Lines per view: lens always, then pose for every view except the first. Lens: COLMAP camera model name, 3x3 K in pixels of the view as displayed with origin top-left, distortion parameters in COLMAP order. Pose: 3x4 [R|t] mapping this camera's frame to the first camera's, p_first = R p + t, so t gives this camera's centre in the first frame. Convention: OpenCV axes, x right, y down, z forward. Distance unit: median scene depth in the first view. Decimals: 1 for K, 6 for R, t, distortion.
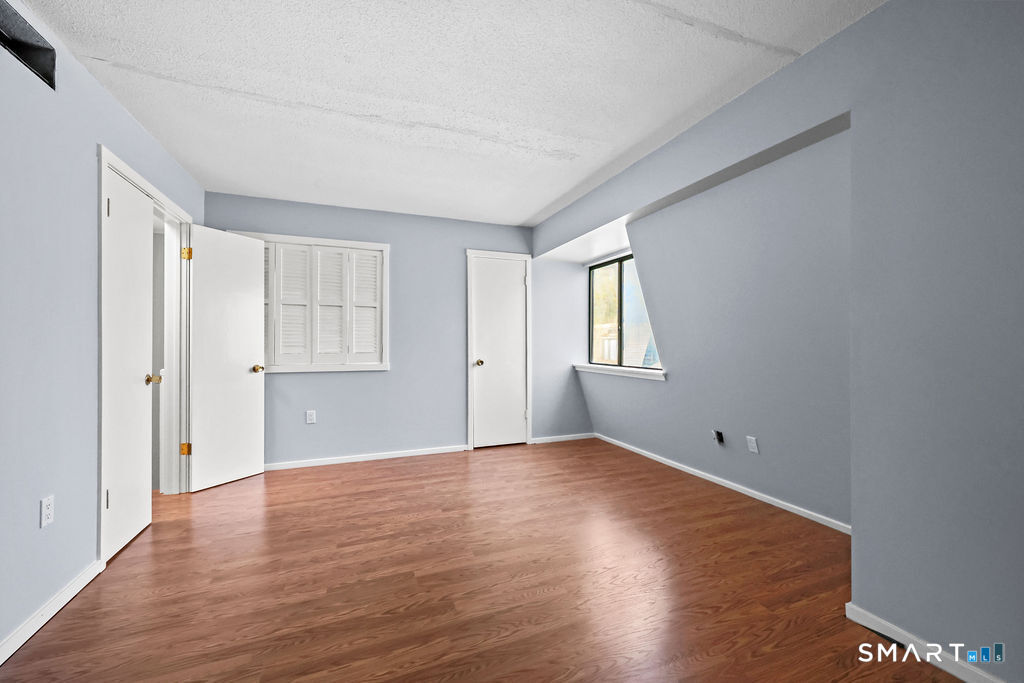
lens RADIAL K [[413.6, 0, 518.1], [0, 413.6, 342.7], [0, 0, 1]] dist [-0.003314, 0.000942]
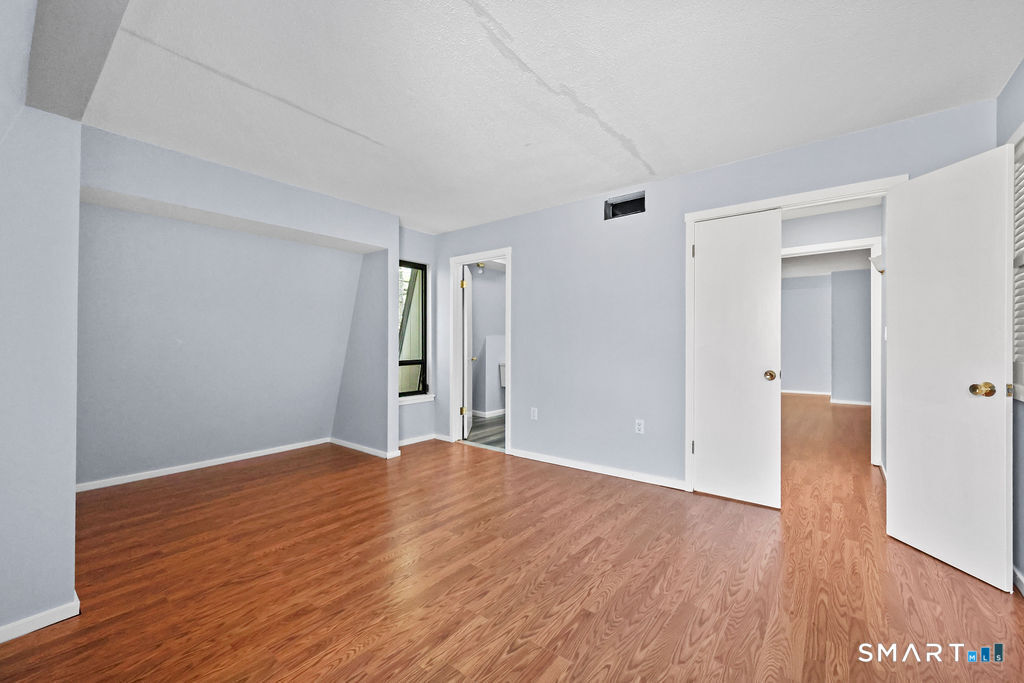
lens RADIAL K [[413.6, 0, 519.3], [0, 413.6, 341.3], [0, 0, 1]] dist [-0.003314, 0.000942]
pose [[-0.865830, 0.002090, -0.500333, 0.274515], [0.006440, 0.999955, -0.006967, 0.001955], [0.500296, -0.009254, -0.865805, 1.863725]]
